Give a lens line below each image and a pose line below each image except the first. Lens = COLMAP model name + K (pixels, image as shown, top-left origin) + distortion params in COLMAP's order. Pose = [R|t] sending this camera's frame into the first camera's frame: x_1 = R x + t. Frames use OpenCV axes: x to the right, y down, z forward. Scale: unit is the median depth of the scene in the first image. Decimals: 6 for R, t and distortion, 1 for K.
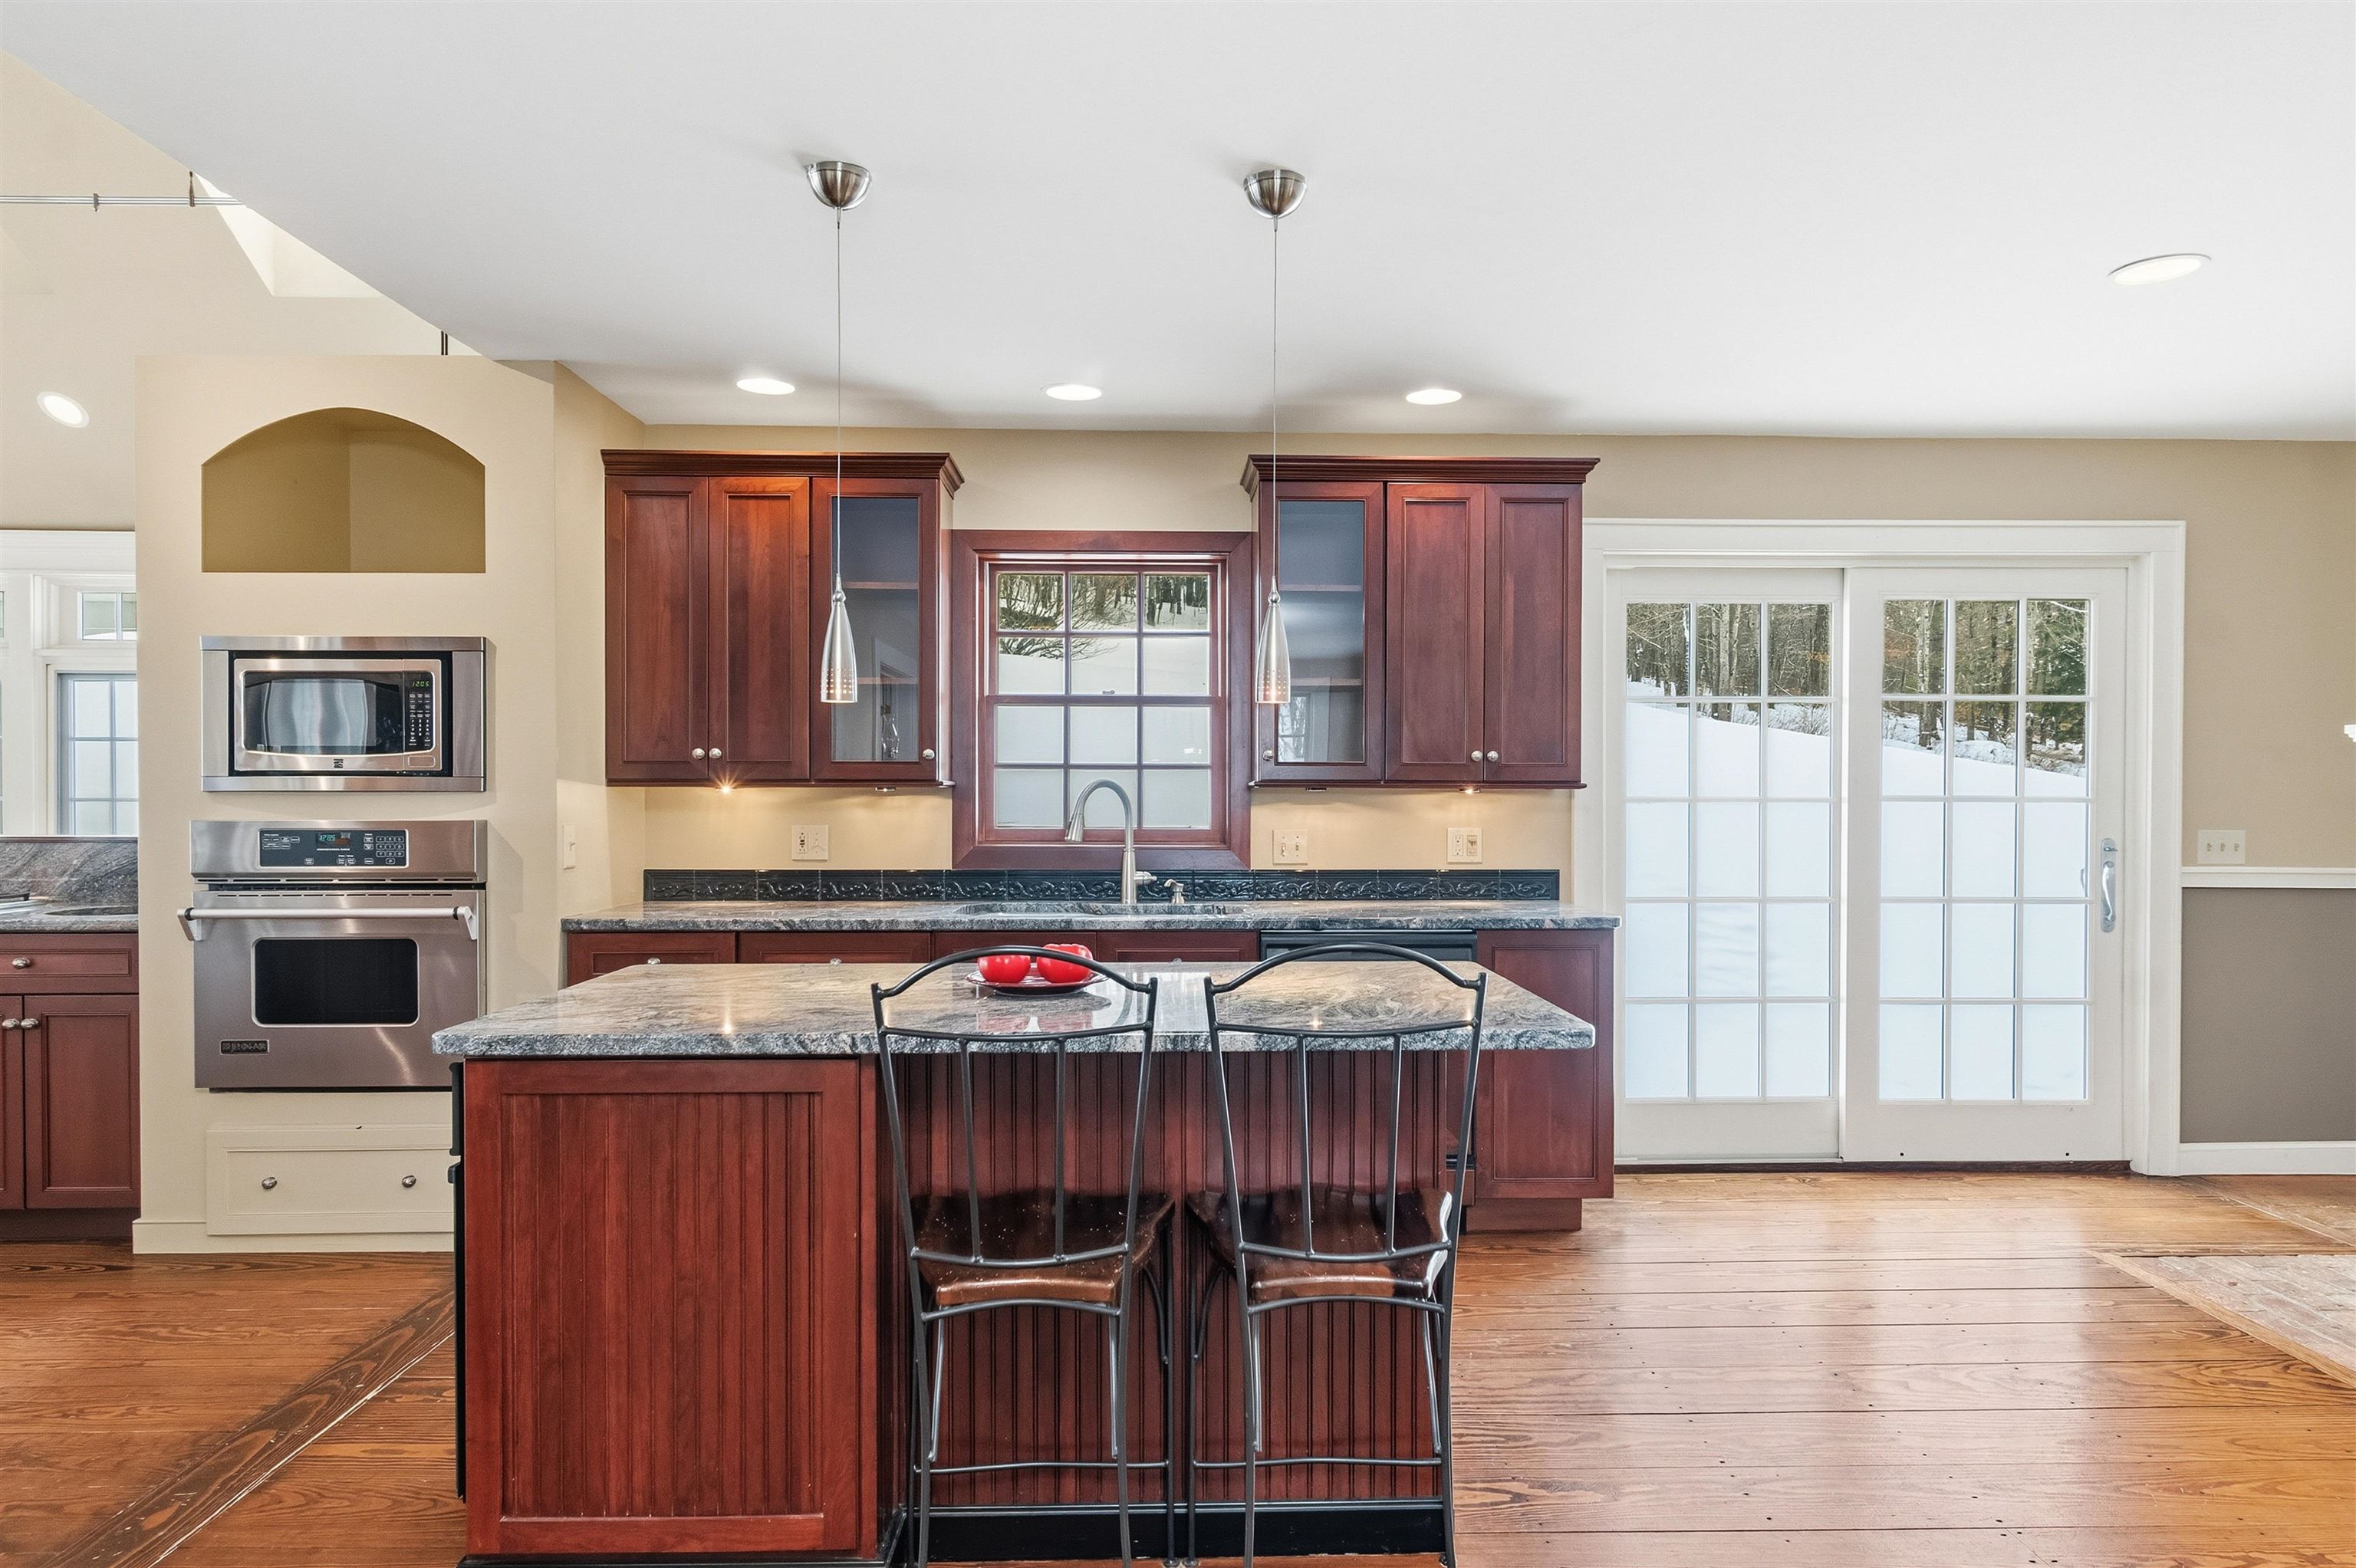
lens RADIAL K [[1407.0, 0, 1197.6], [0, 1407.0, 798.8], [0, 0, 1]] dist [0.009278, -0.010549]
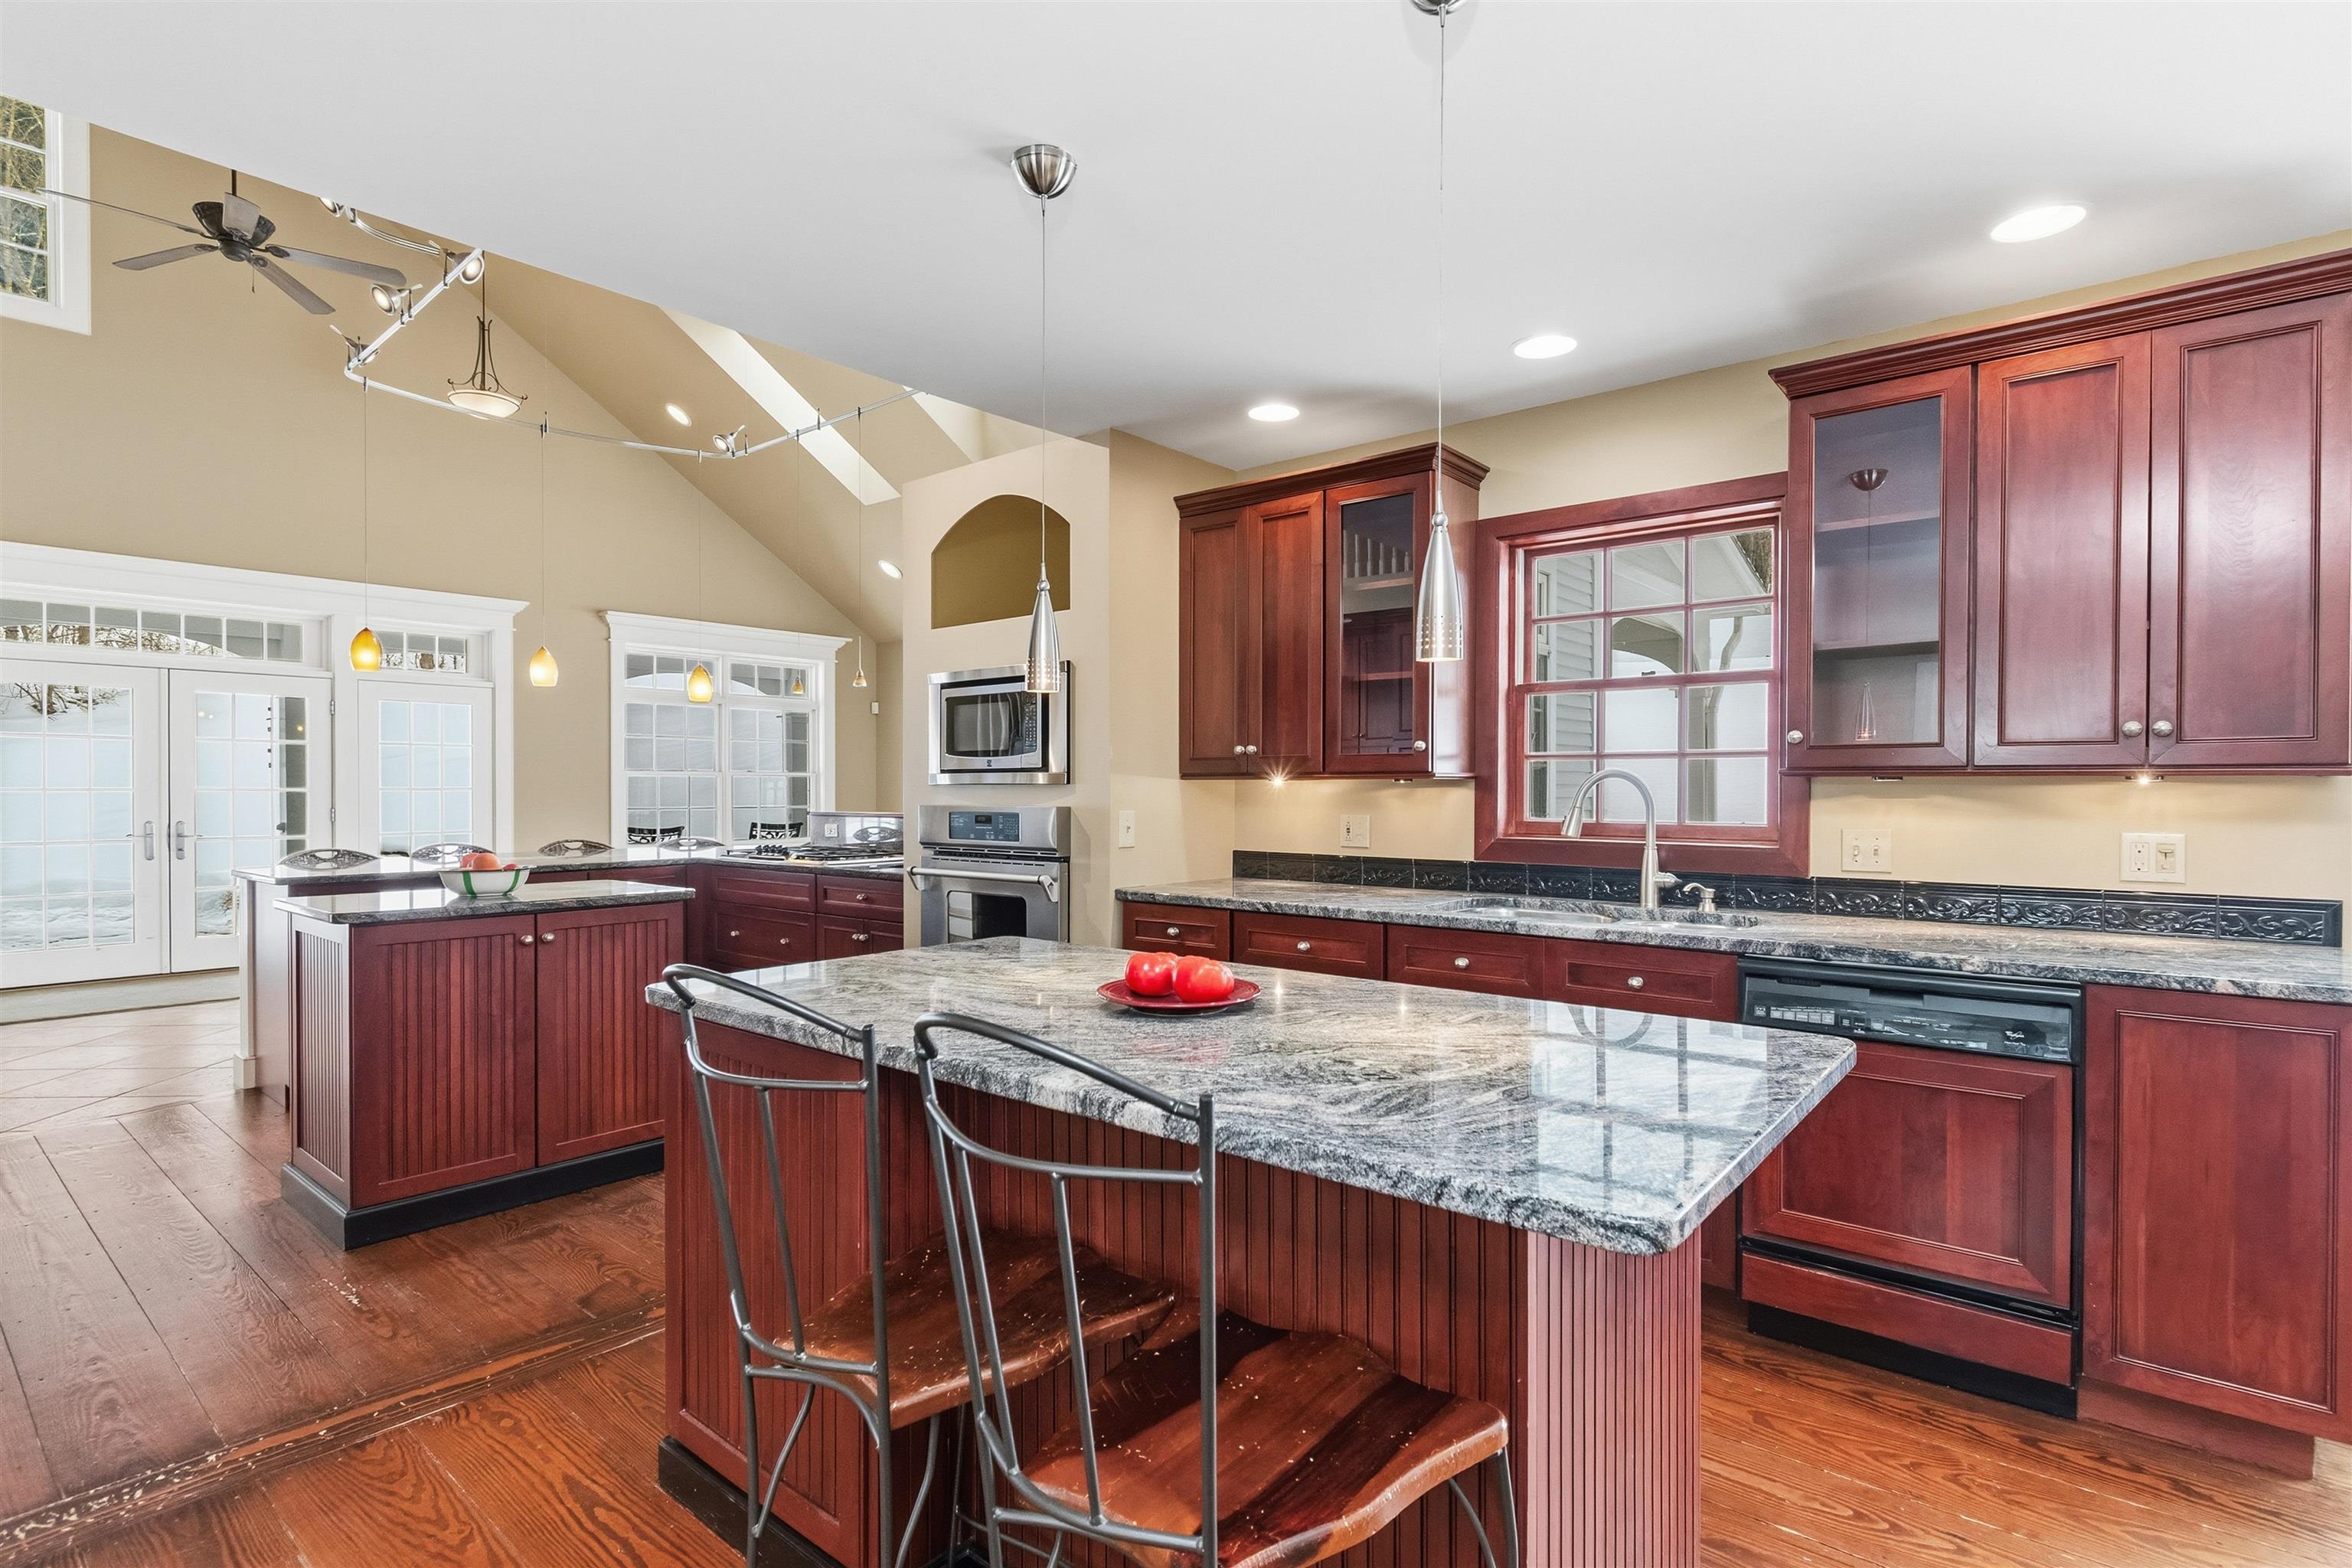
lens RADIAL K [[1133.4, 0, 1185.4], [0, 1133.4, 790.4], [0, 0, 1]] dist [0.003863, -0.002358]
pose [[0.761094, 0.000592, -0.648641, 0.204517], [-0.002110, 0.999997, -0.001564, 0.001797], [0.648638, 0.002559, 0.761093, 0.273745]]
